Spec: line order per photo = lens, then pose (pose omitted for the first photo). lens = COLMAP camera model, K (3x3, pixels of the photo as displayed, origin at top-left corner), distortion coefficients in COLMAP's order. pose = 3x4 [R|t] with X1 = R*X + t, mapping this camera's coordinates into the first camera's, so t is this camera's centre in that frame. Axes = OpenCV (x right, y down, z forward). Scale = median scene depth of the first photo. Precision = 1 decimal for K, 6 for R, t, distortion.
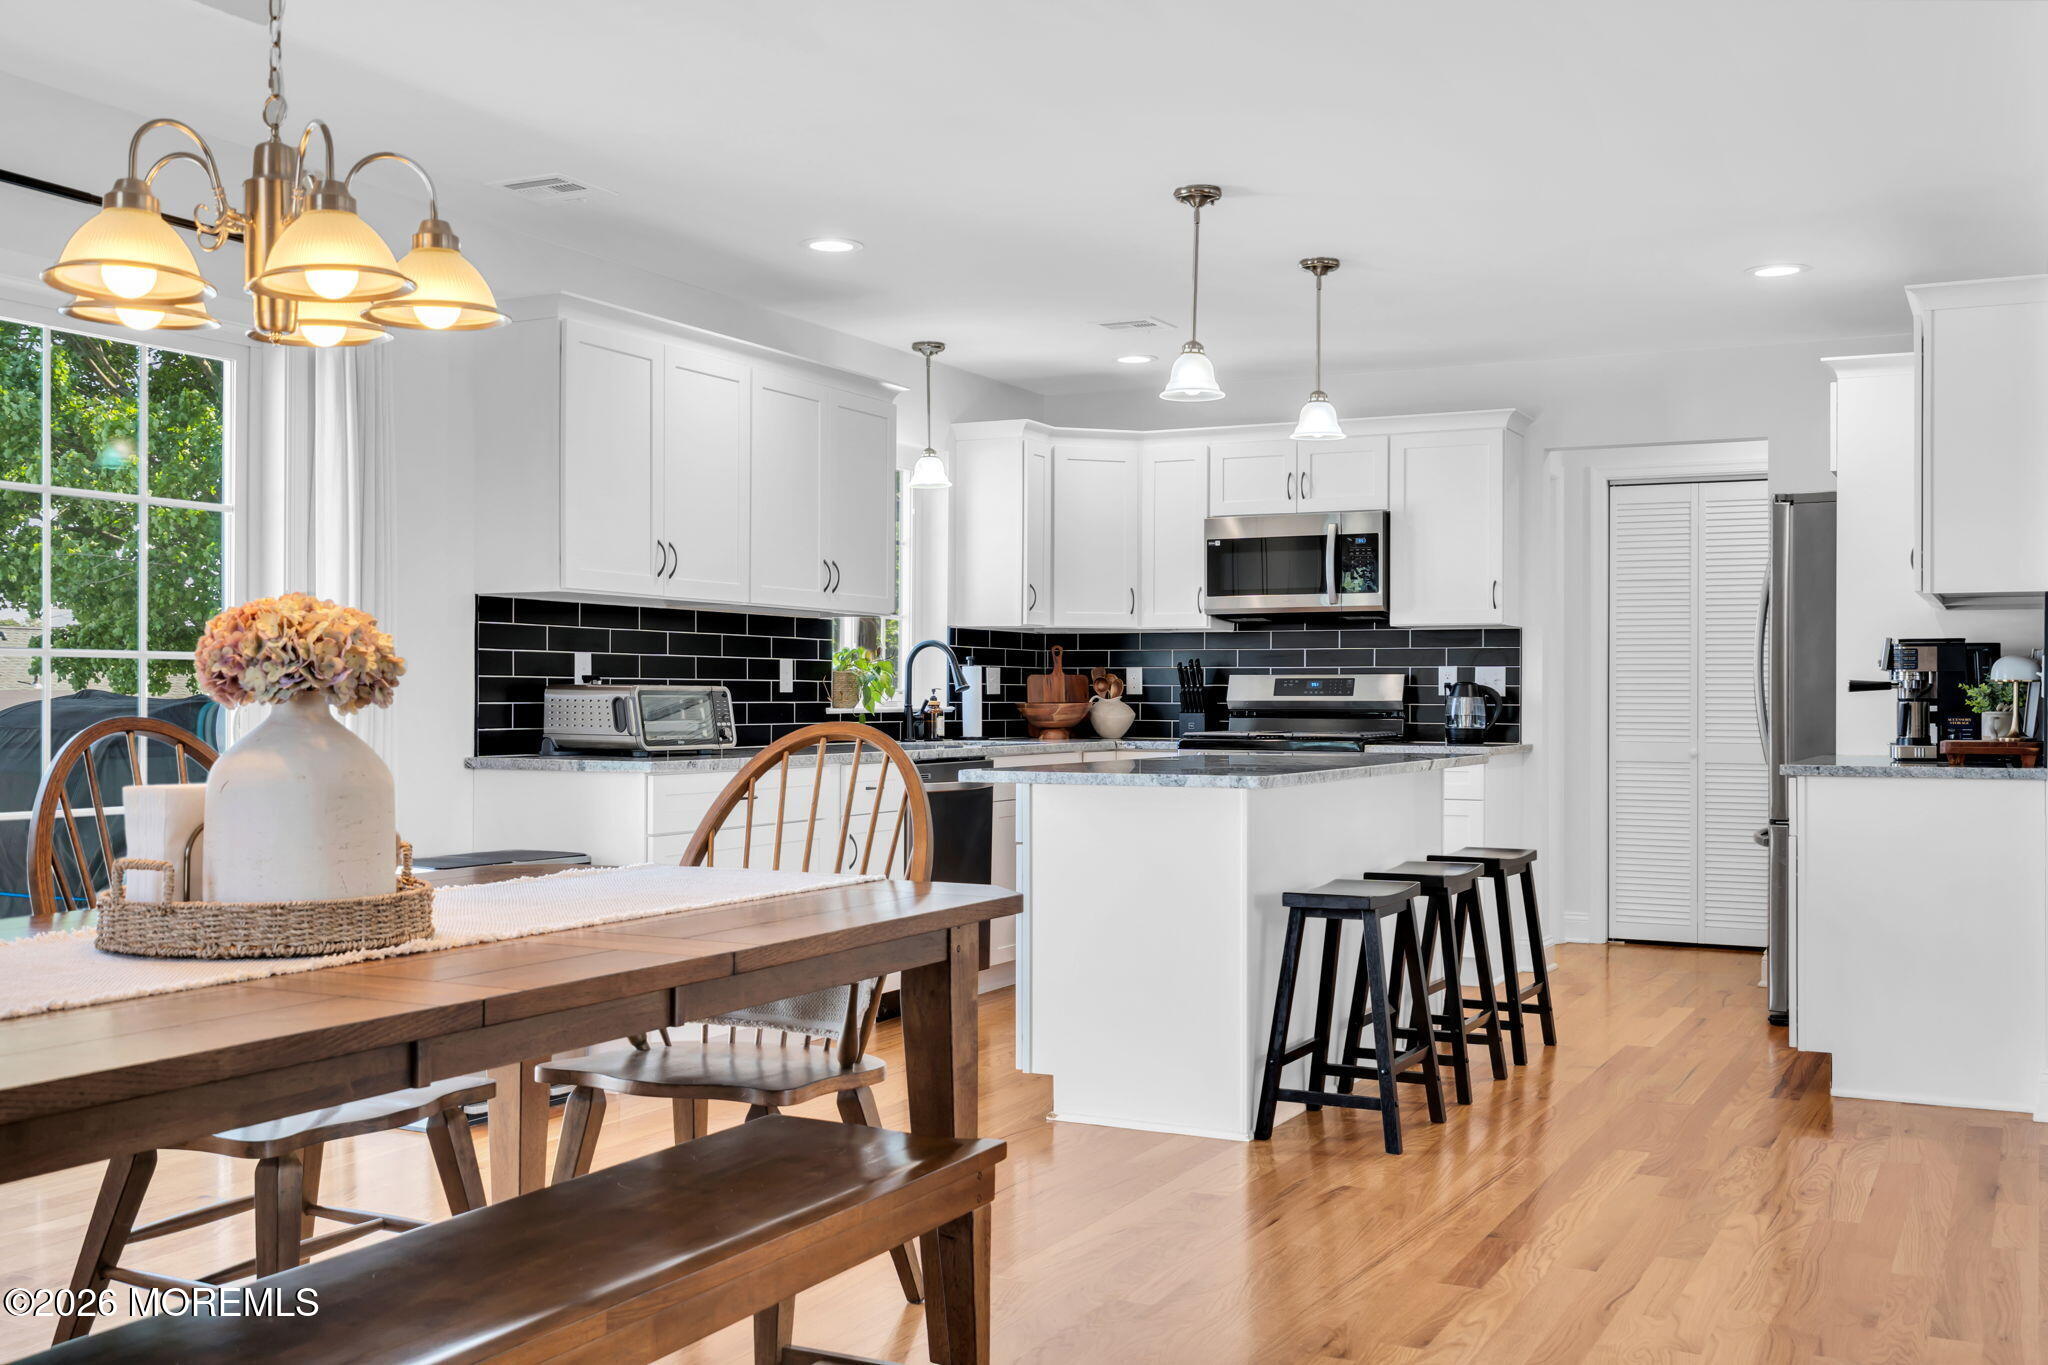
lens RADIAL K [[1998.8, 0, 1028.8], [0, 1998.8, 697.0], [0, 0, 1]] dist [0.008808, 0.000000]
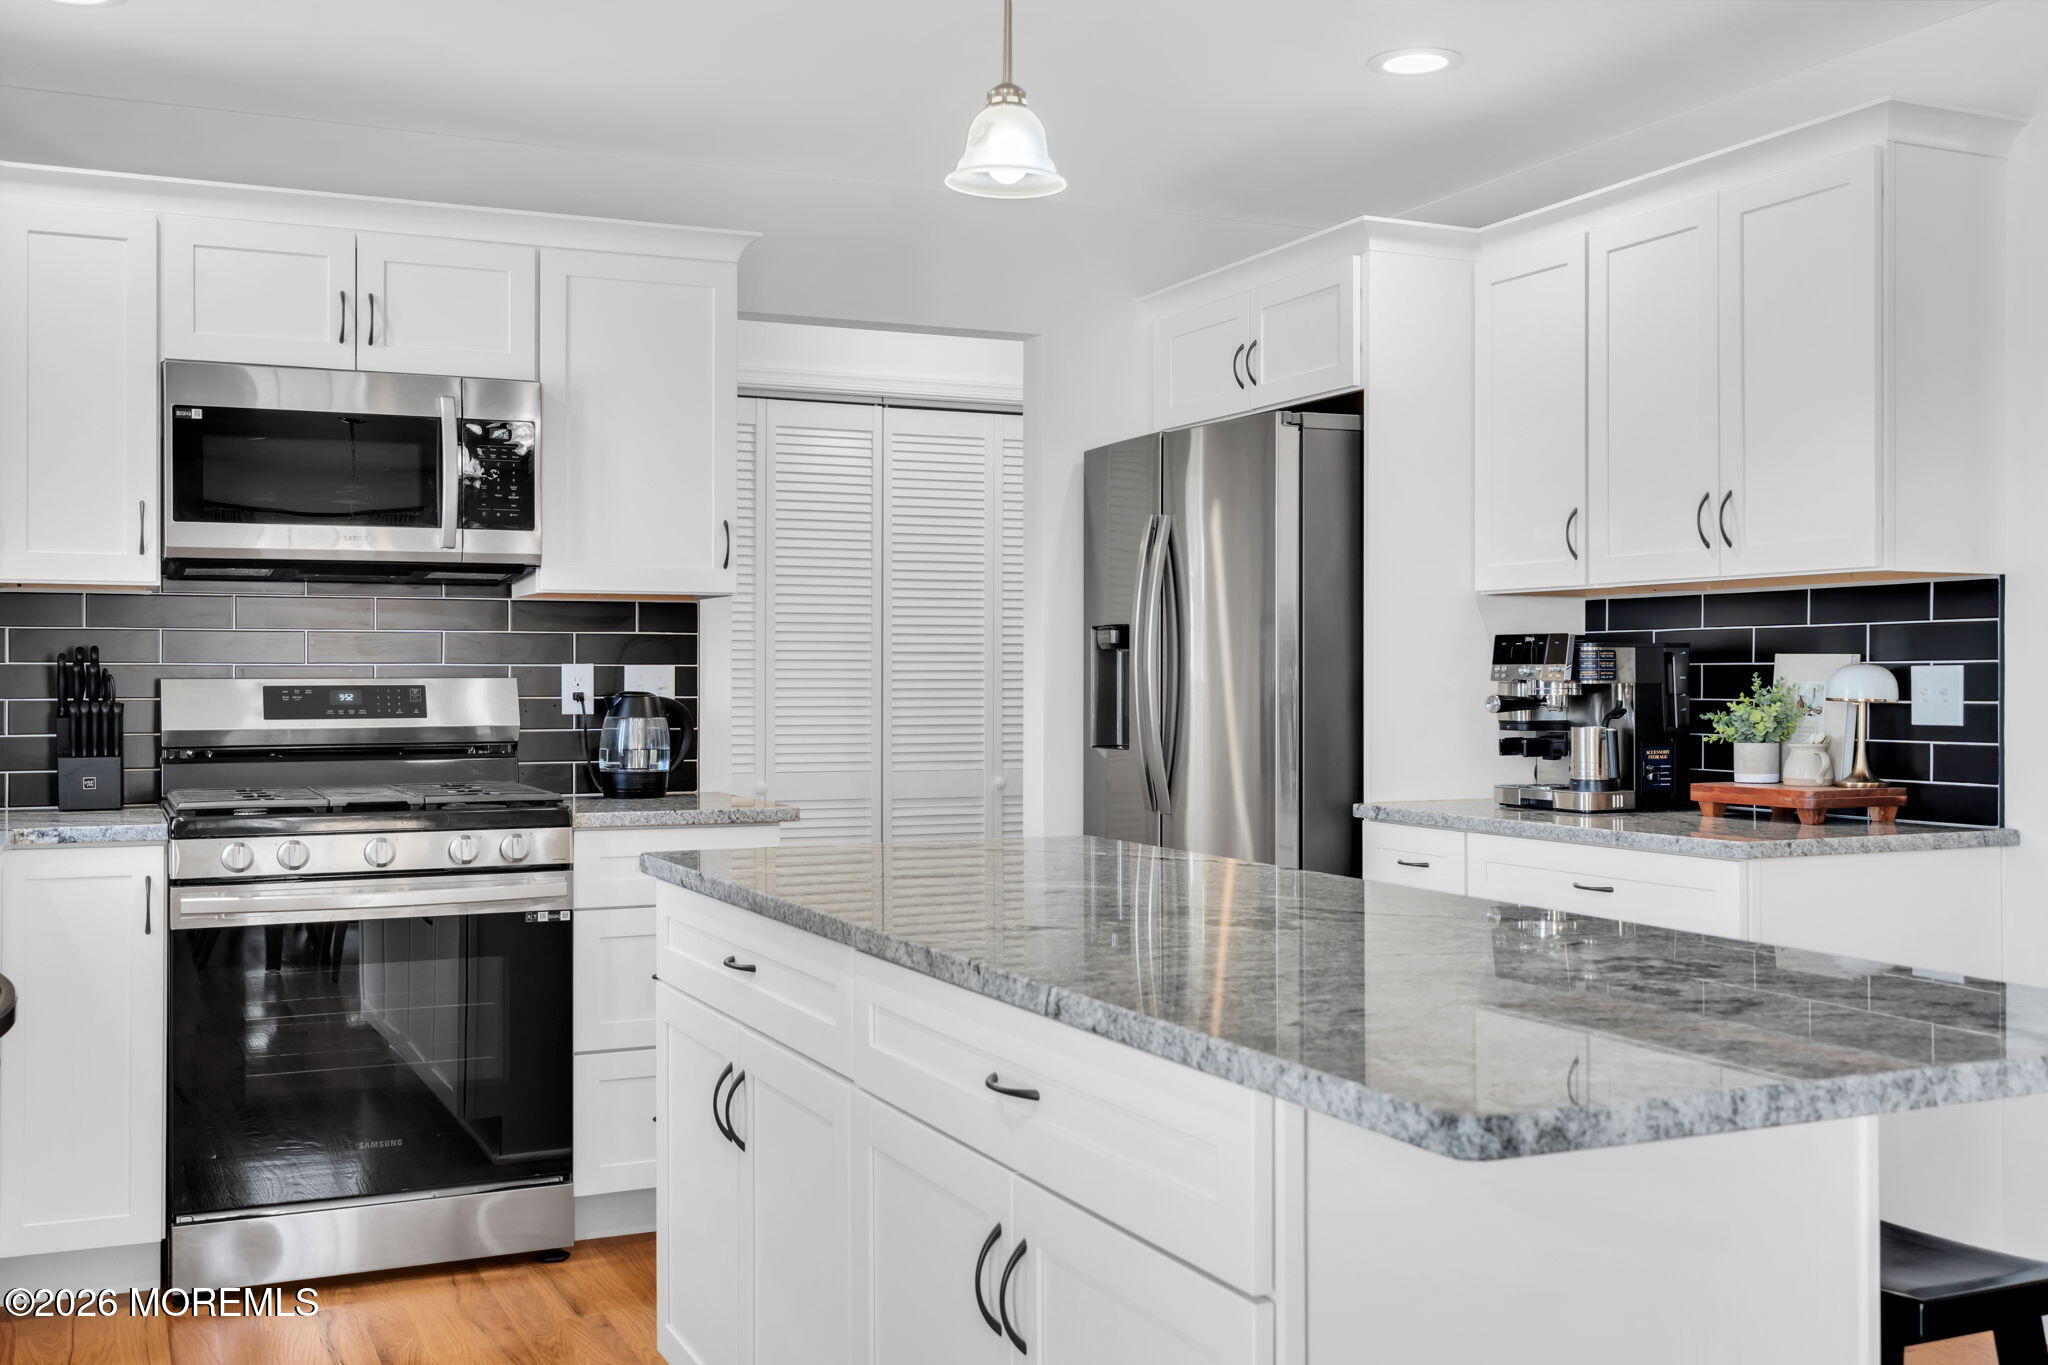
lens RADIAL K [[1998.8, 0, 991.6], [0, 1998.8, 675.8], [0, 0, 1]] dist [0.008808, 0.000000]
pose [[0.632323, -0.003418, 0.774697, -0.169657], [0.002941, 0.999994, 0.002012, -0.013130], [-0.774699, 0.001006, 0.632329, 0.551954]]
